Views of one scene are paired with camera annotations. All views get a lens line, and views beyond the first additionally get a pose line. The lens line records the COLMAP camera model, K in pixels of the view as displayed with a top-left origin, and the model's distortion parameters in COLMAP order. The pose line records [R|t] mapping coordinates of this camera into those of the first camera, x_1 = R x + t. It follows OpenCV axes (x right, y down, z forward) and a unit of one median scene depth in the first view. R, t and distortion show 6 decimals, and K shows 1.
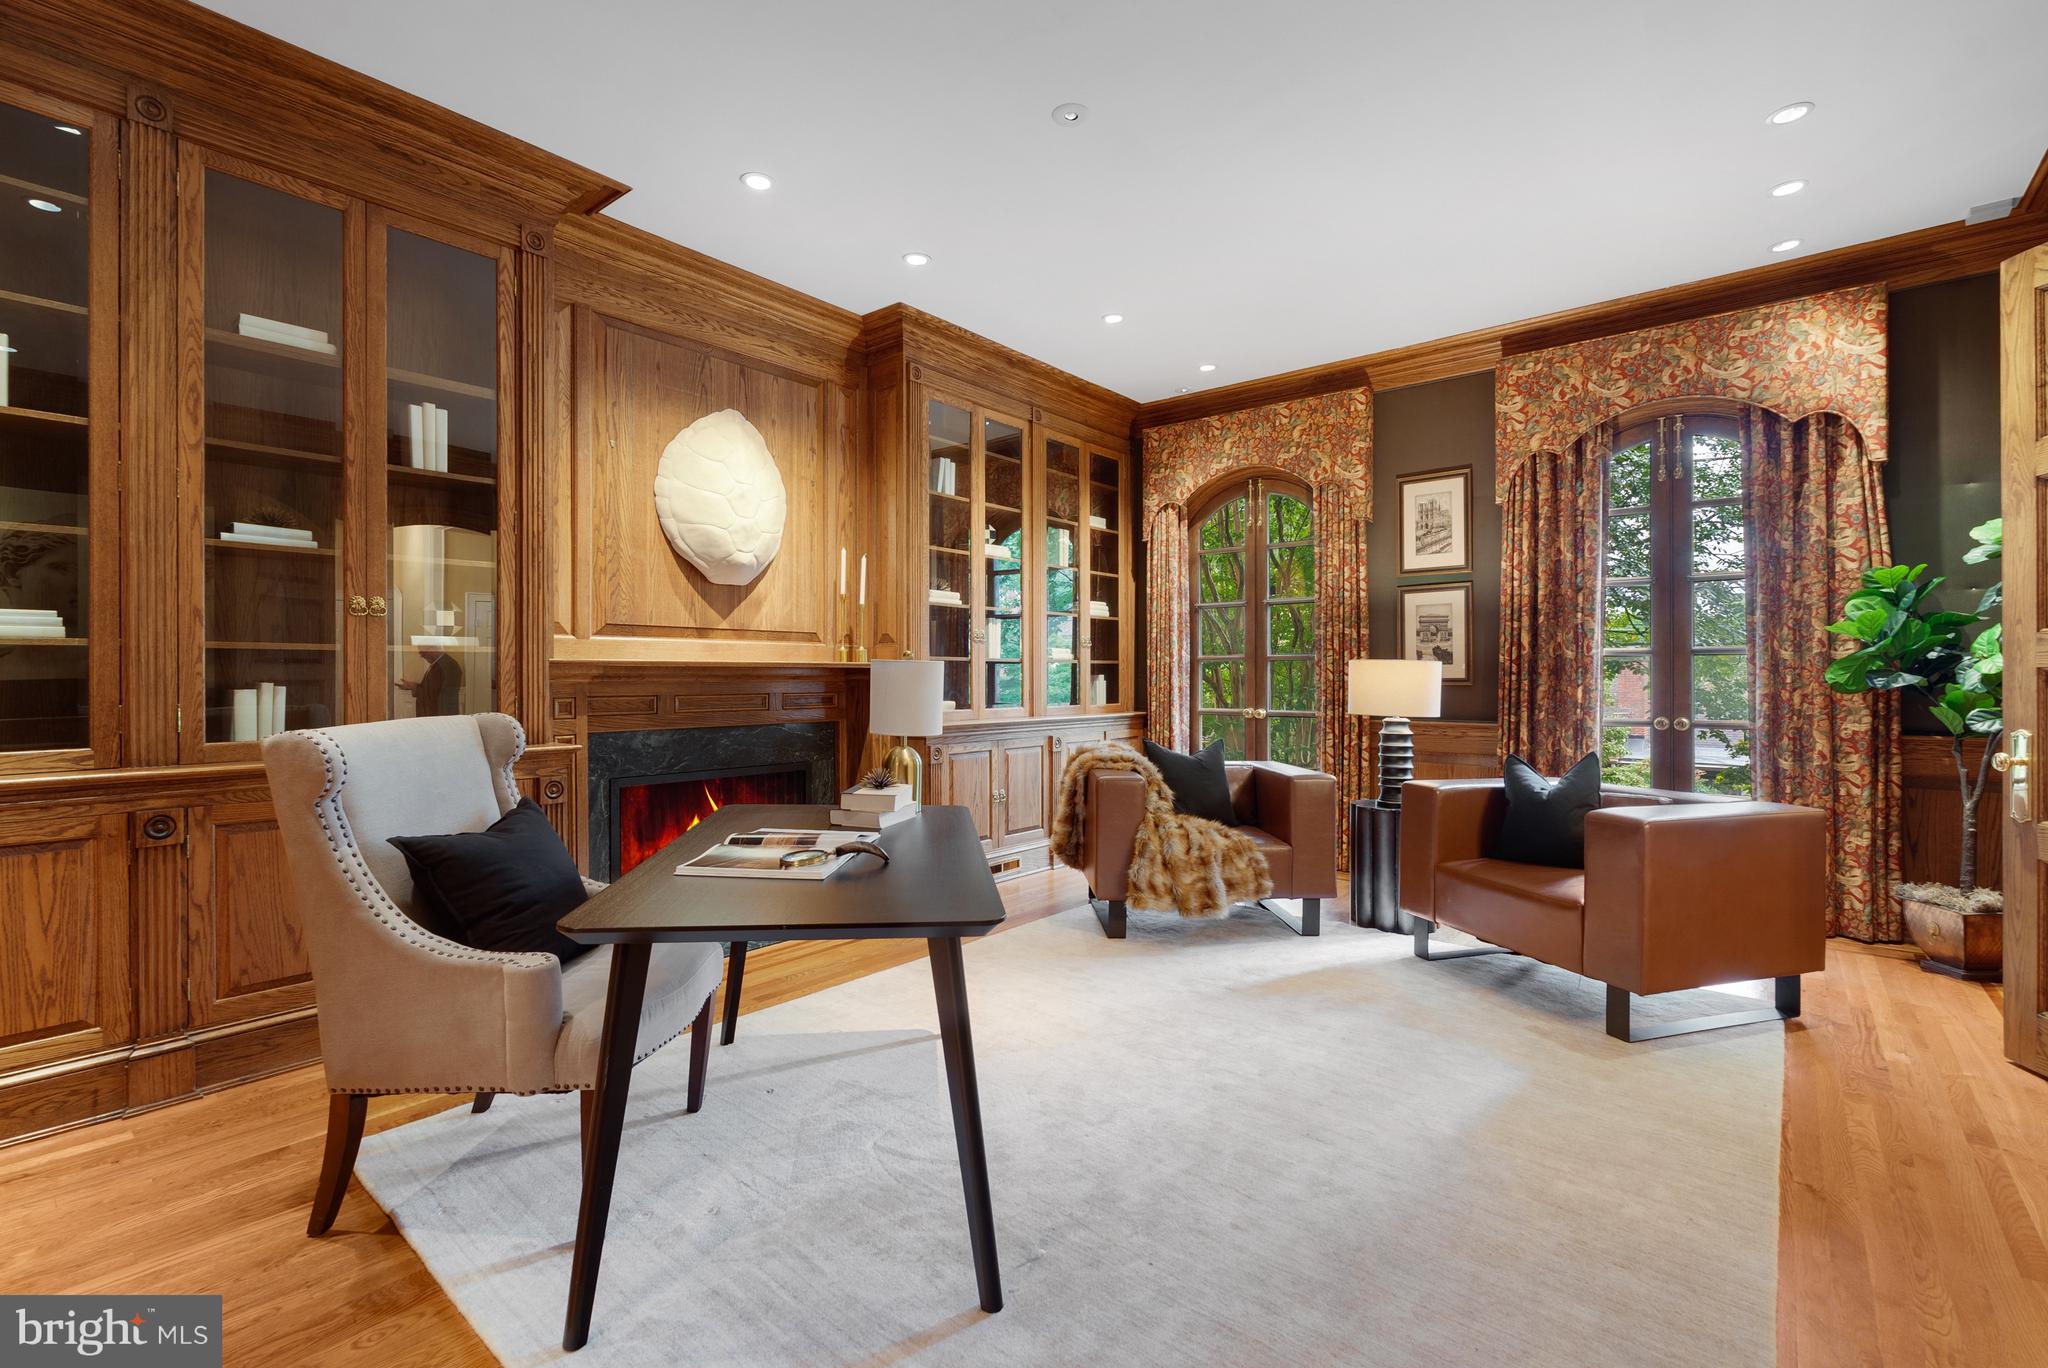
lens RADIAL K [[936.1, 0, 1024.4], [0, 936.1, 675.2], [0, 0, 1]] dist [-0.006694, 0.000878]
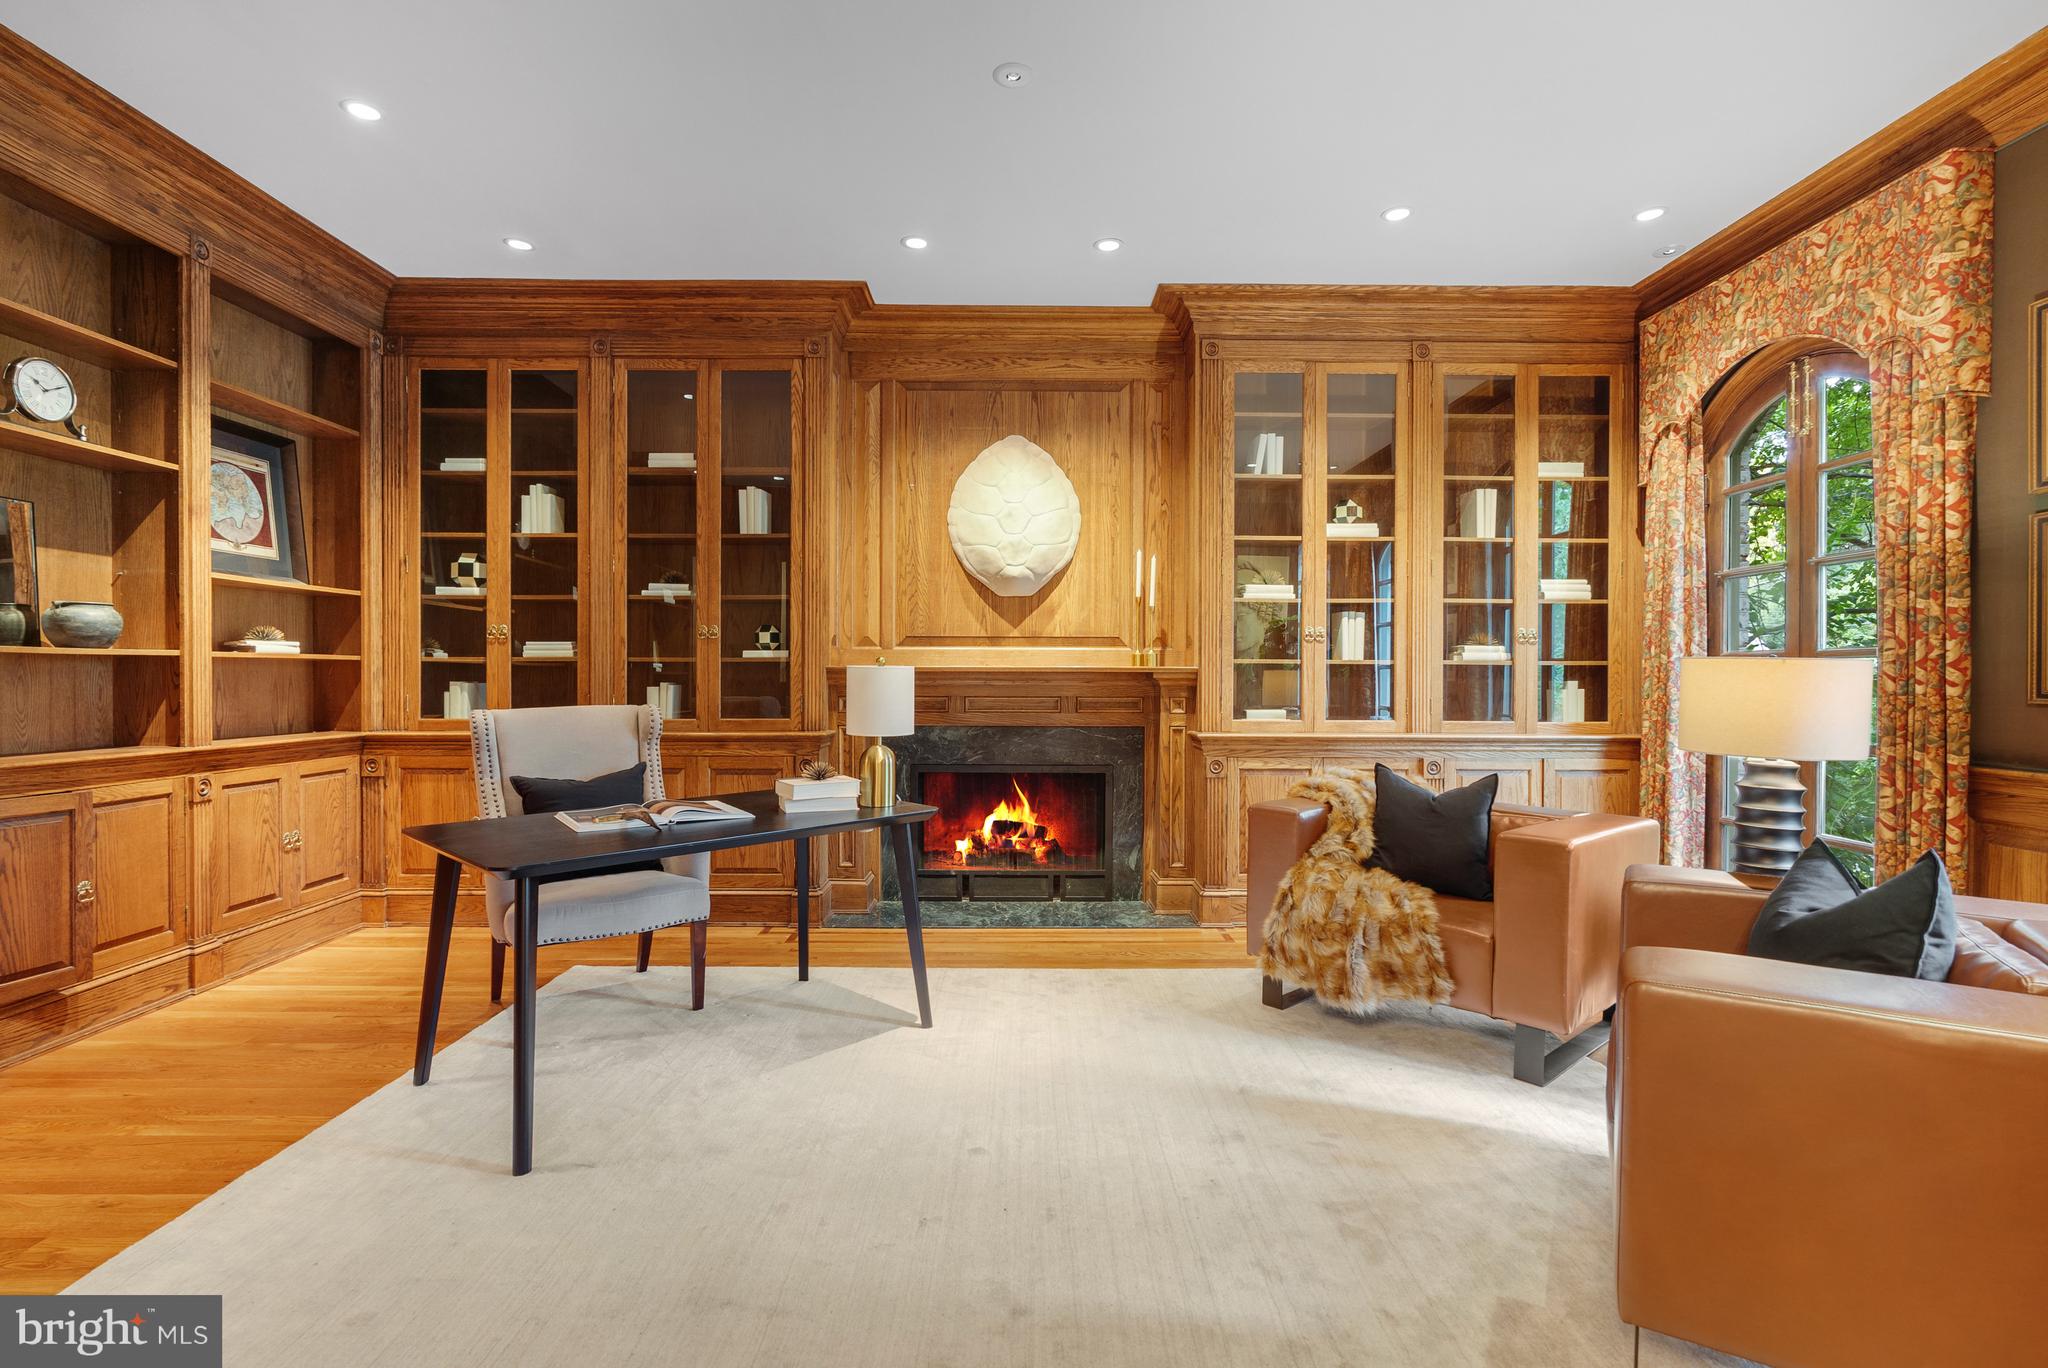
lens RADIAL K [[988.8, 0, 1018.6], [0, 988.8, 685.6], [0, 0, 1]] dist [-0.005505, 0.001429]
pose [[0.628104, 0.009134, -0.778076, 0.574457], [-0.003378, 0.999954, 0.009011, -0.002731], [0.778122, -0.003032, 0.628106, 0.271966]]
